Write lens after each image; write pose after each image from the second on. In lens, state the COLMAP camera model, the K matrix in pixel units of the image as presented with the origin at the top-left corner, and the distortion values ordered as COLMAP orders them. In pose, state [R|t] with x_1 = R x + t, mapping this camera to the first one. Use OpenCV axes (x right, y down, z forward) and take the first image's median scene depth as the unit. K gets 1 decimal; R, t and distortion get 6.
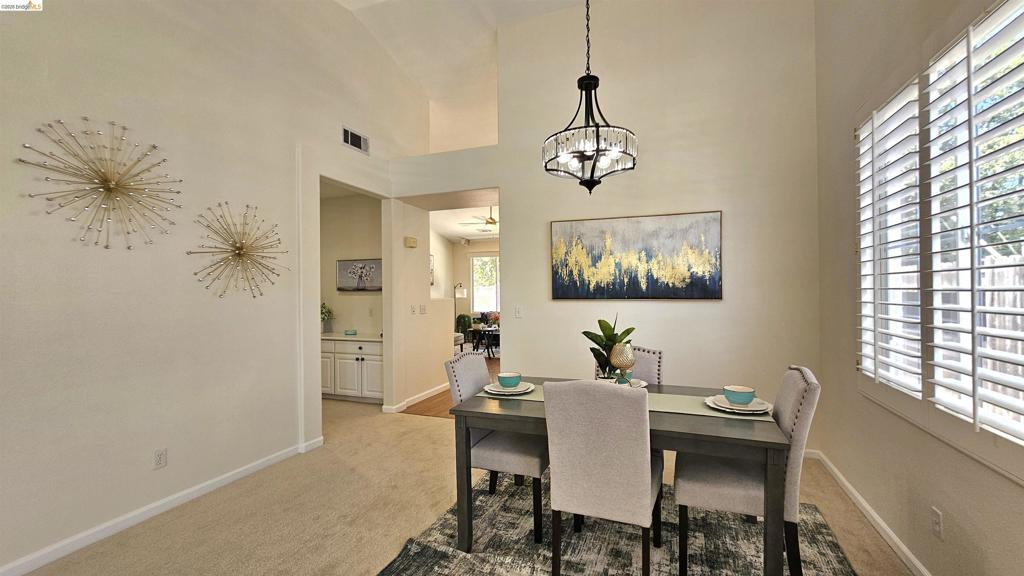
lens RADIAL K [[418.8, 0, 514.9], [0, 418.8, 291.6], [0, 0, 1]] dist [-0.004373, 0.002041]
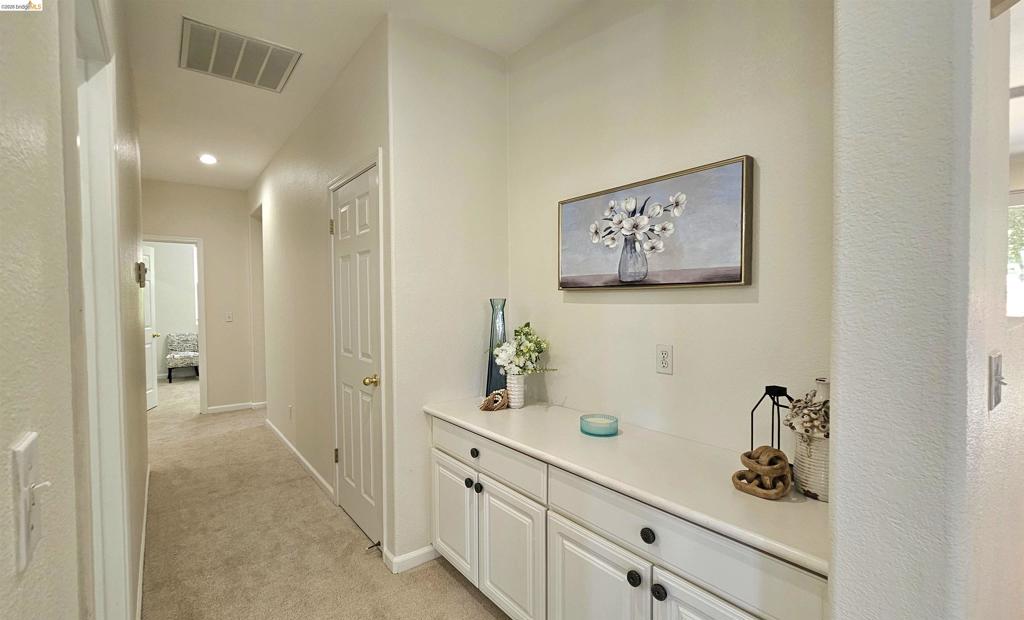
lens RADIAL K [[431.3, 0, 511.7], [0, 431.3, 308.4], [0, 0, 1]] dist [-0.000178, -0.000002]
pose [[0.866379, 0.013383, -0.499208, -0.286374], [0.001493, 0.999567, 0.029389, 0.003575], [0.499385, -0.026207, 0.865984, 0.685049]]
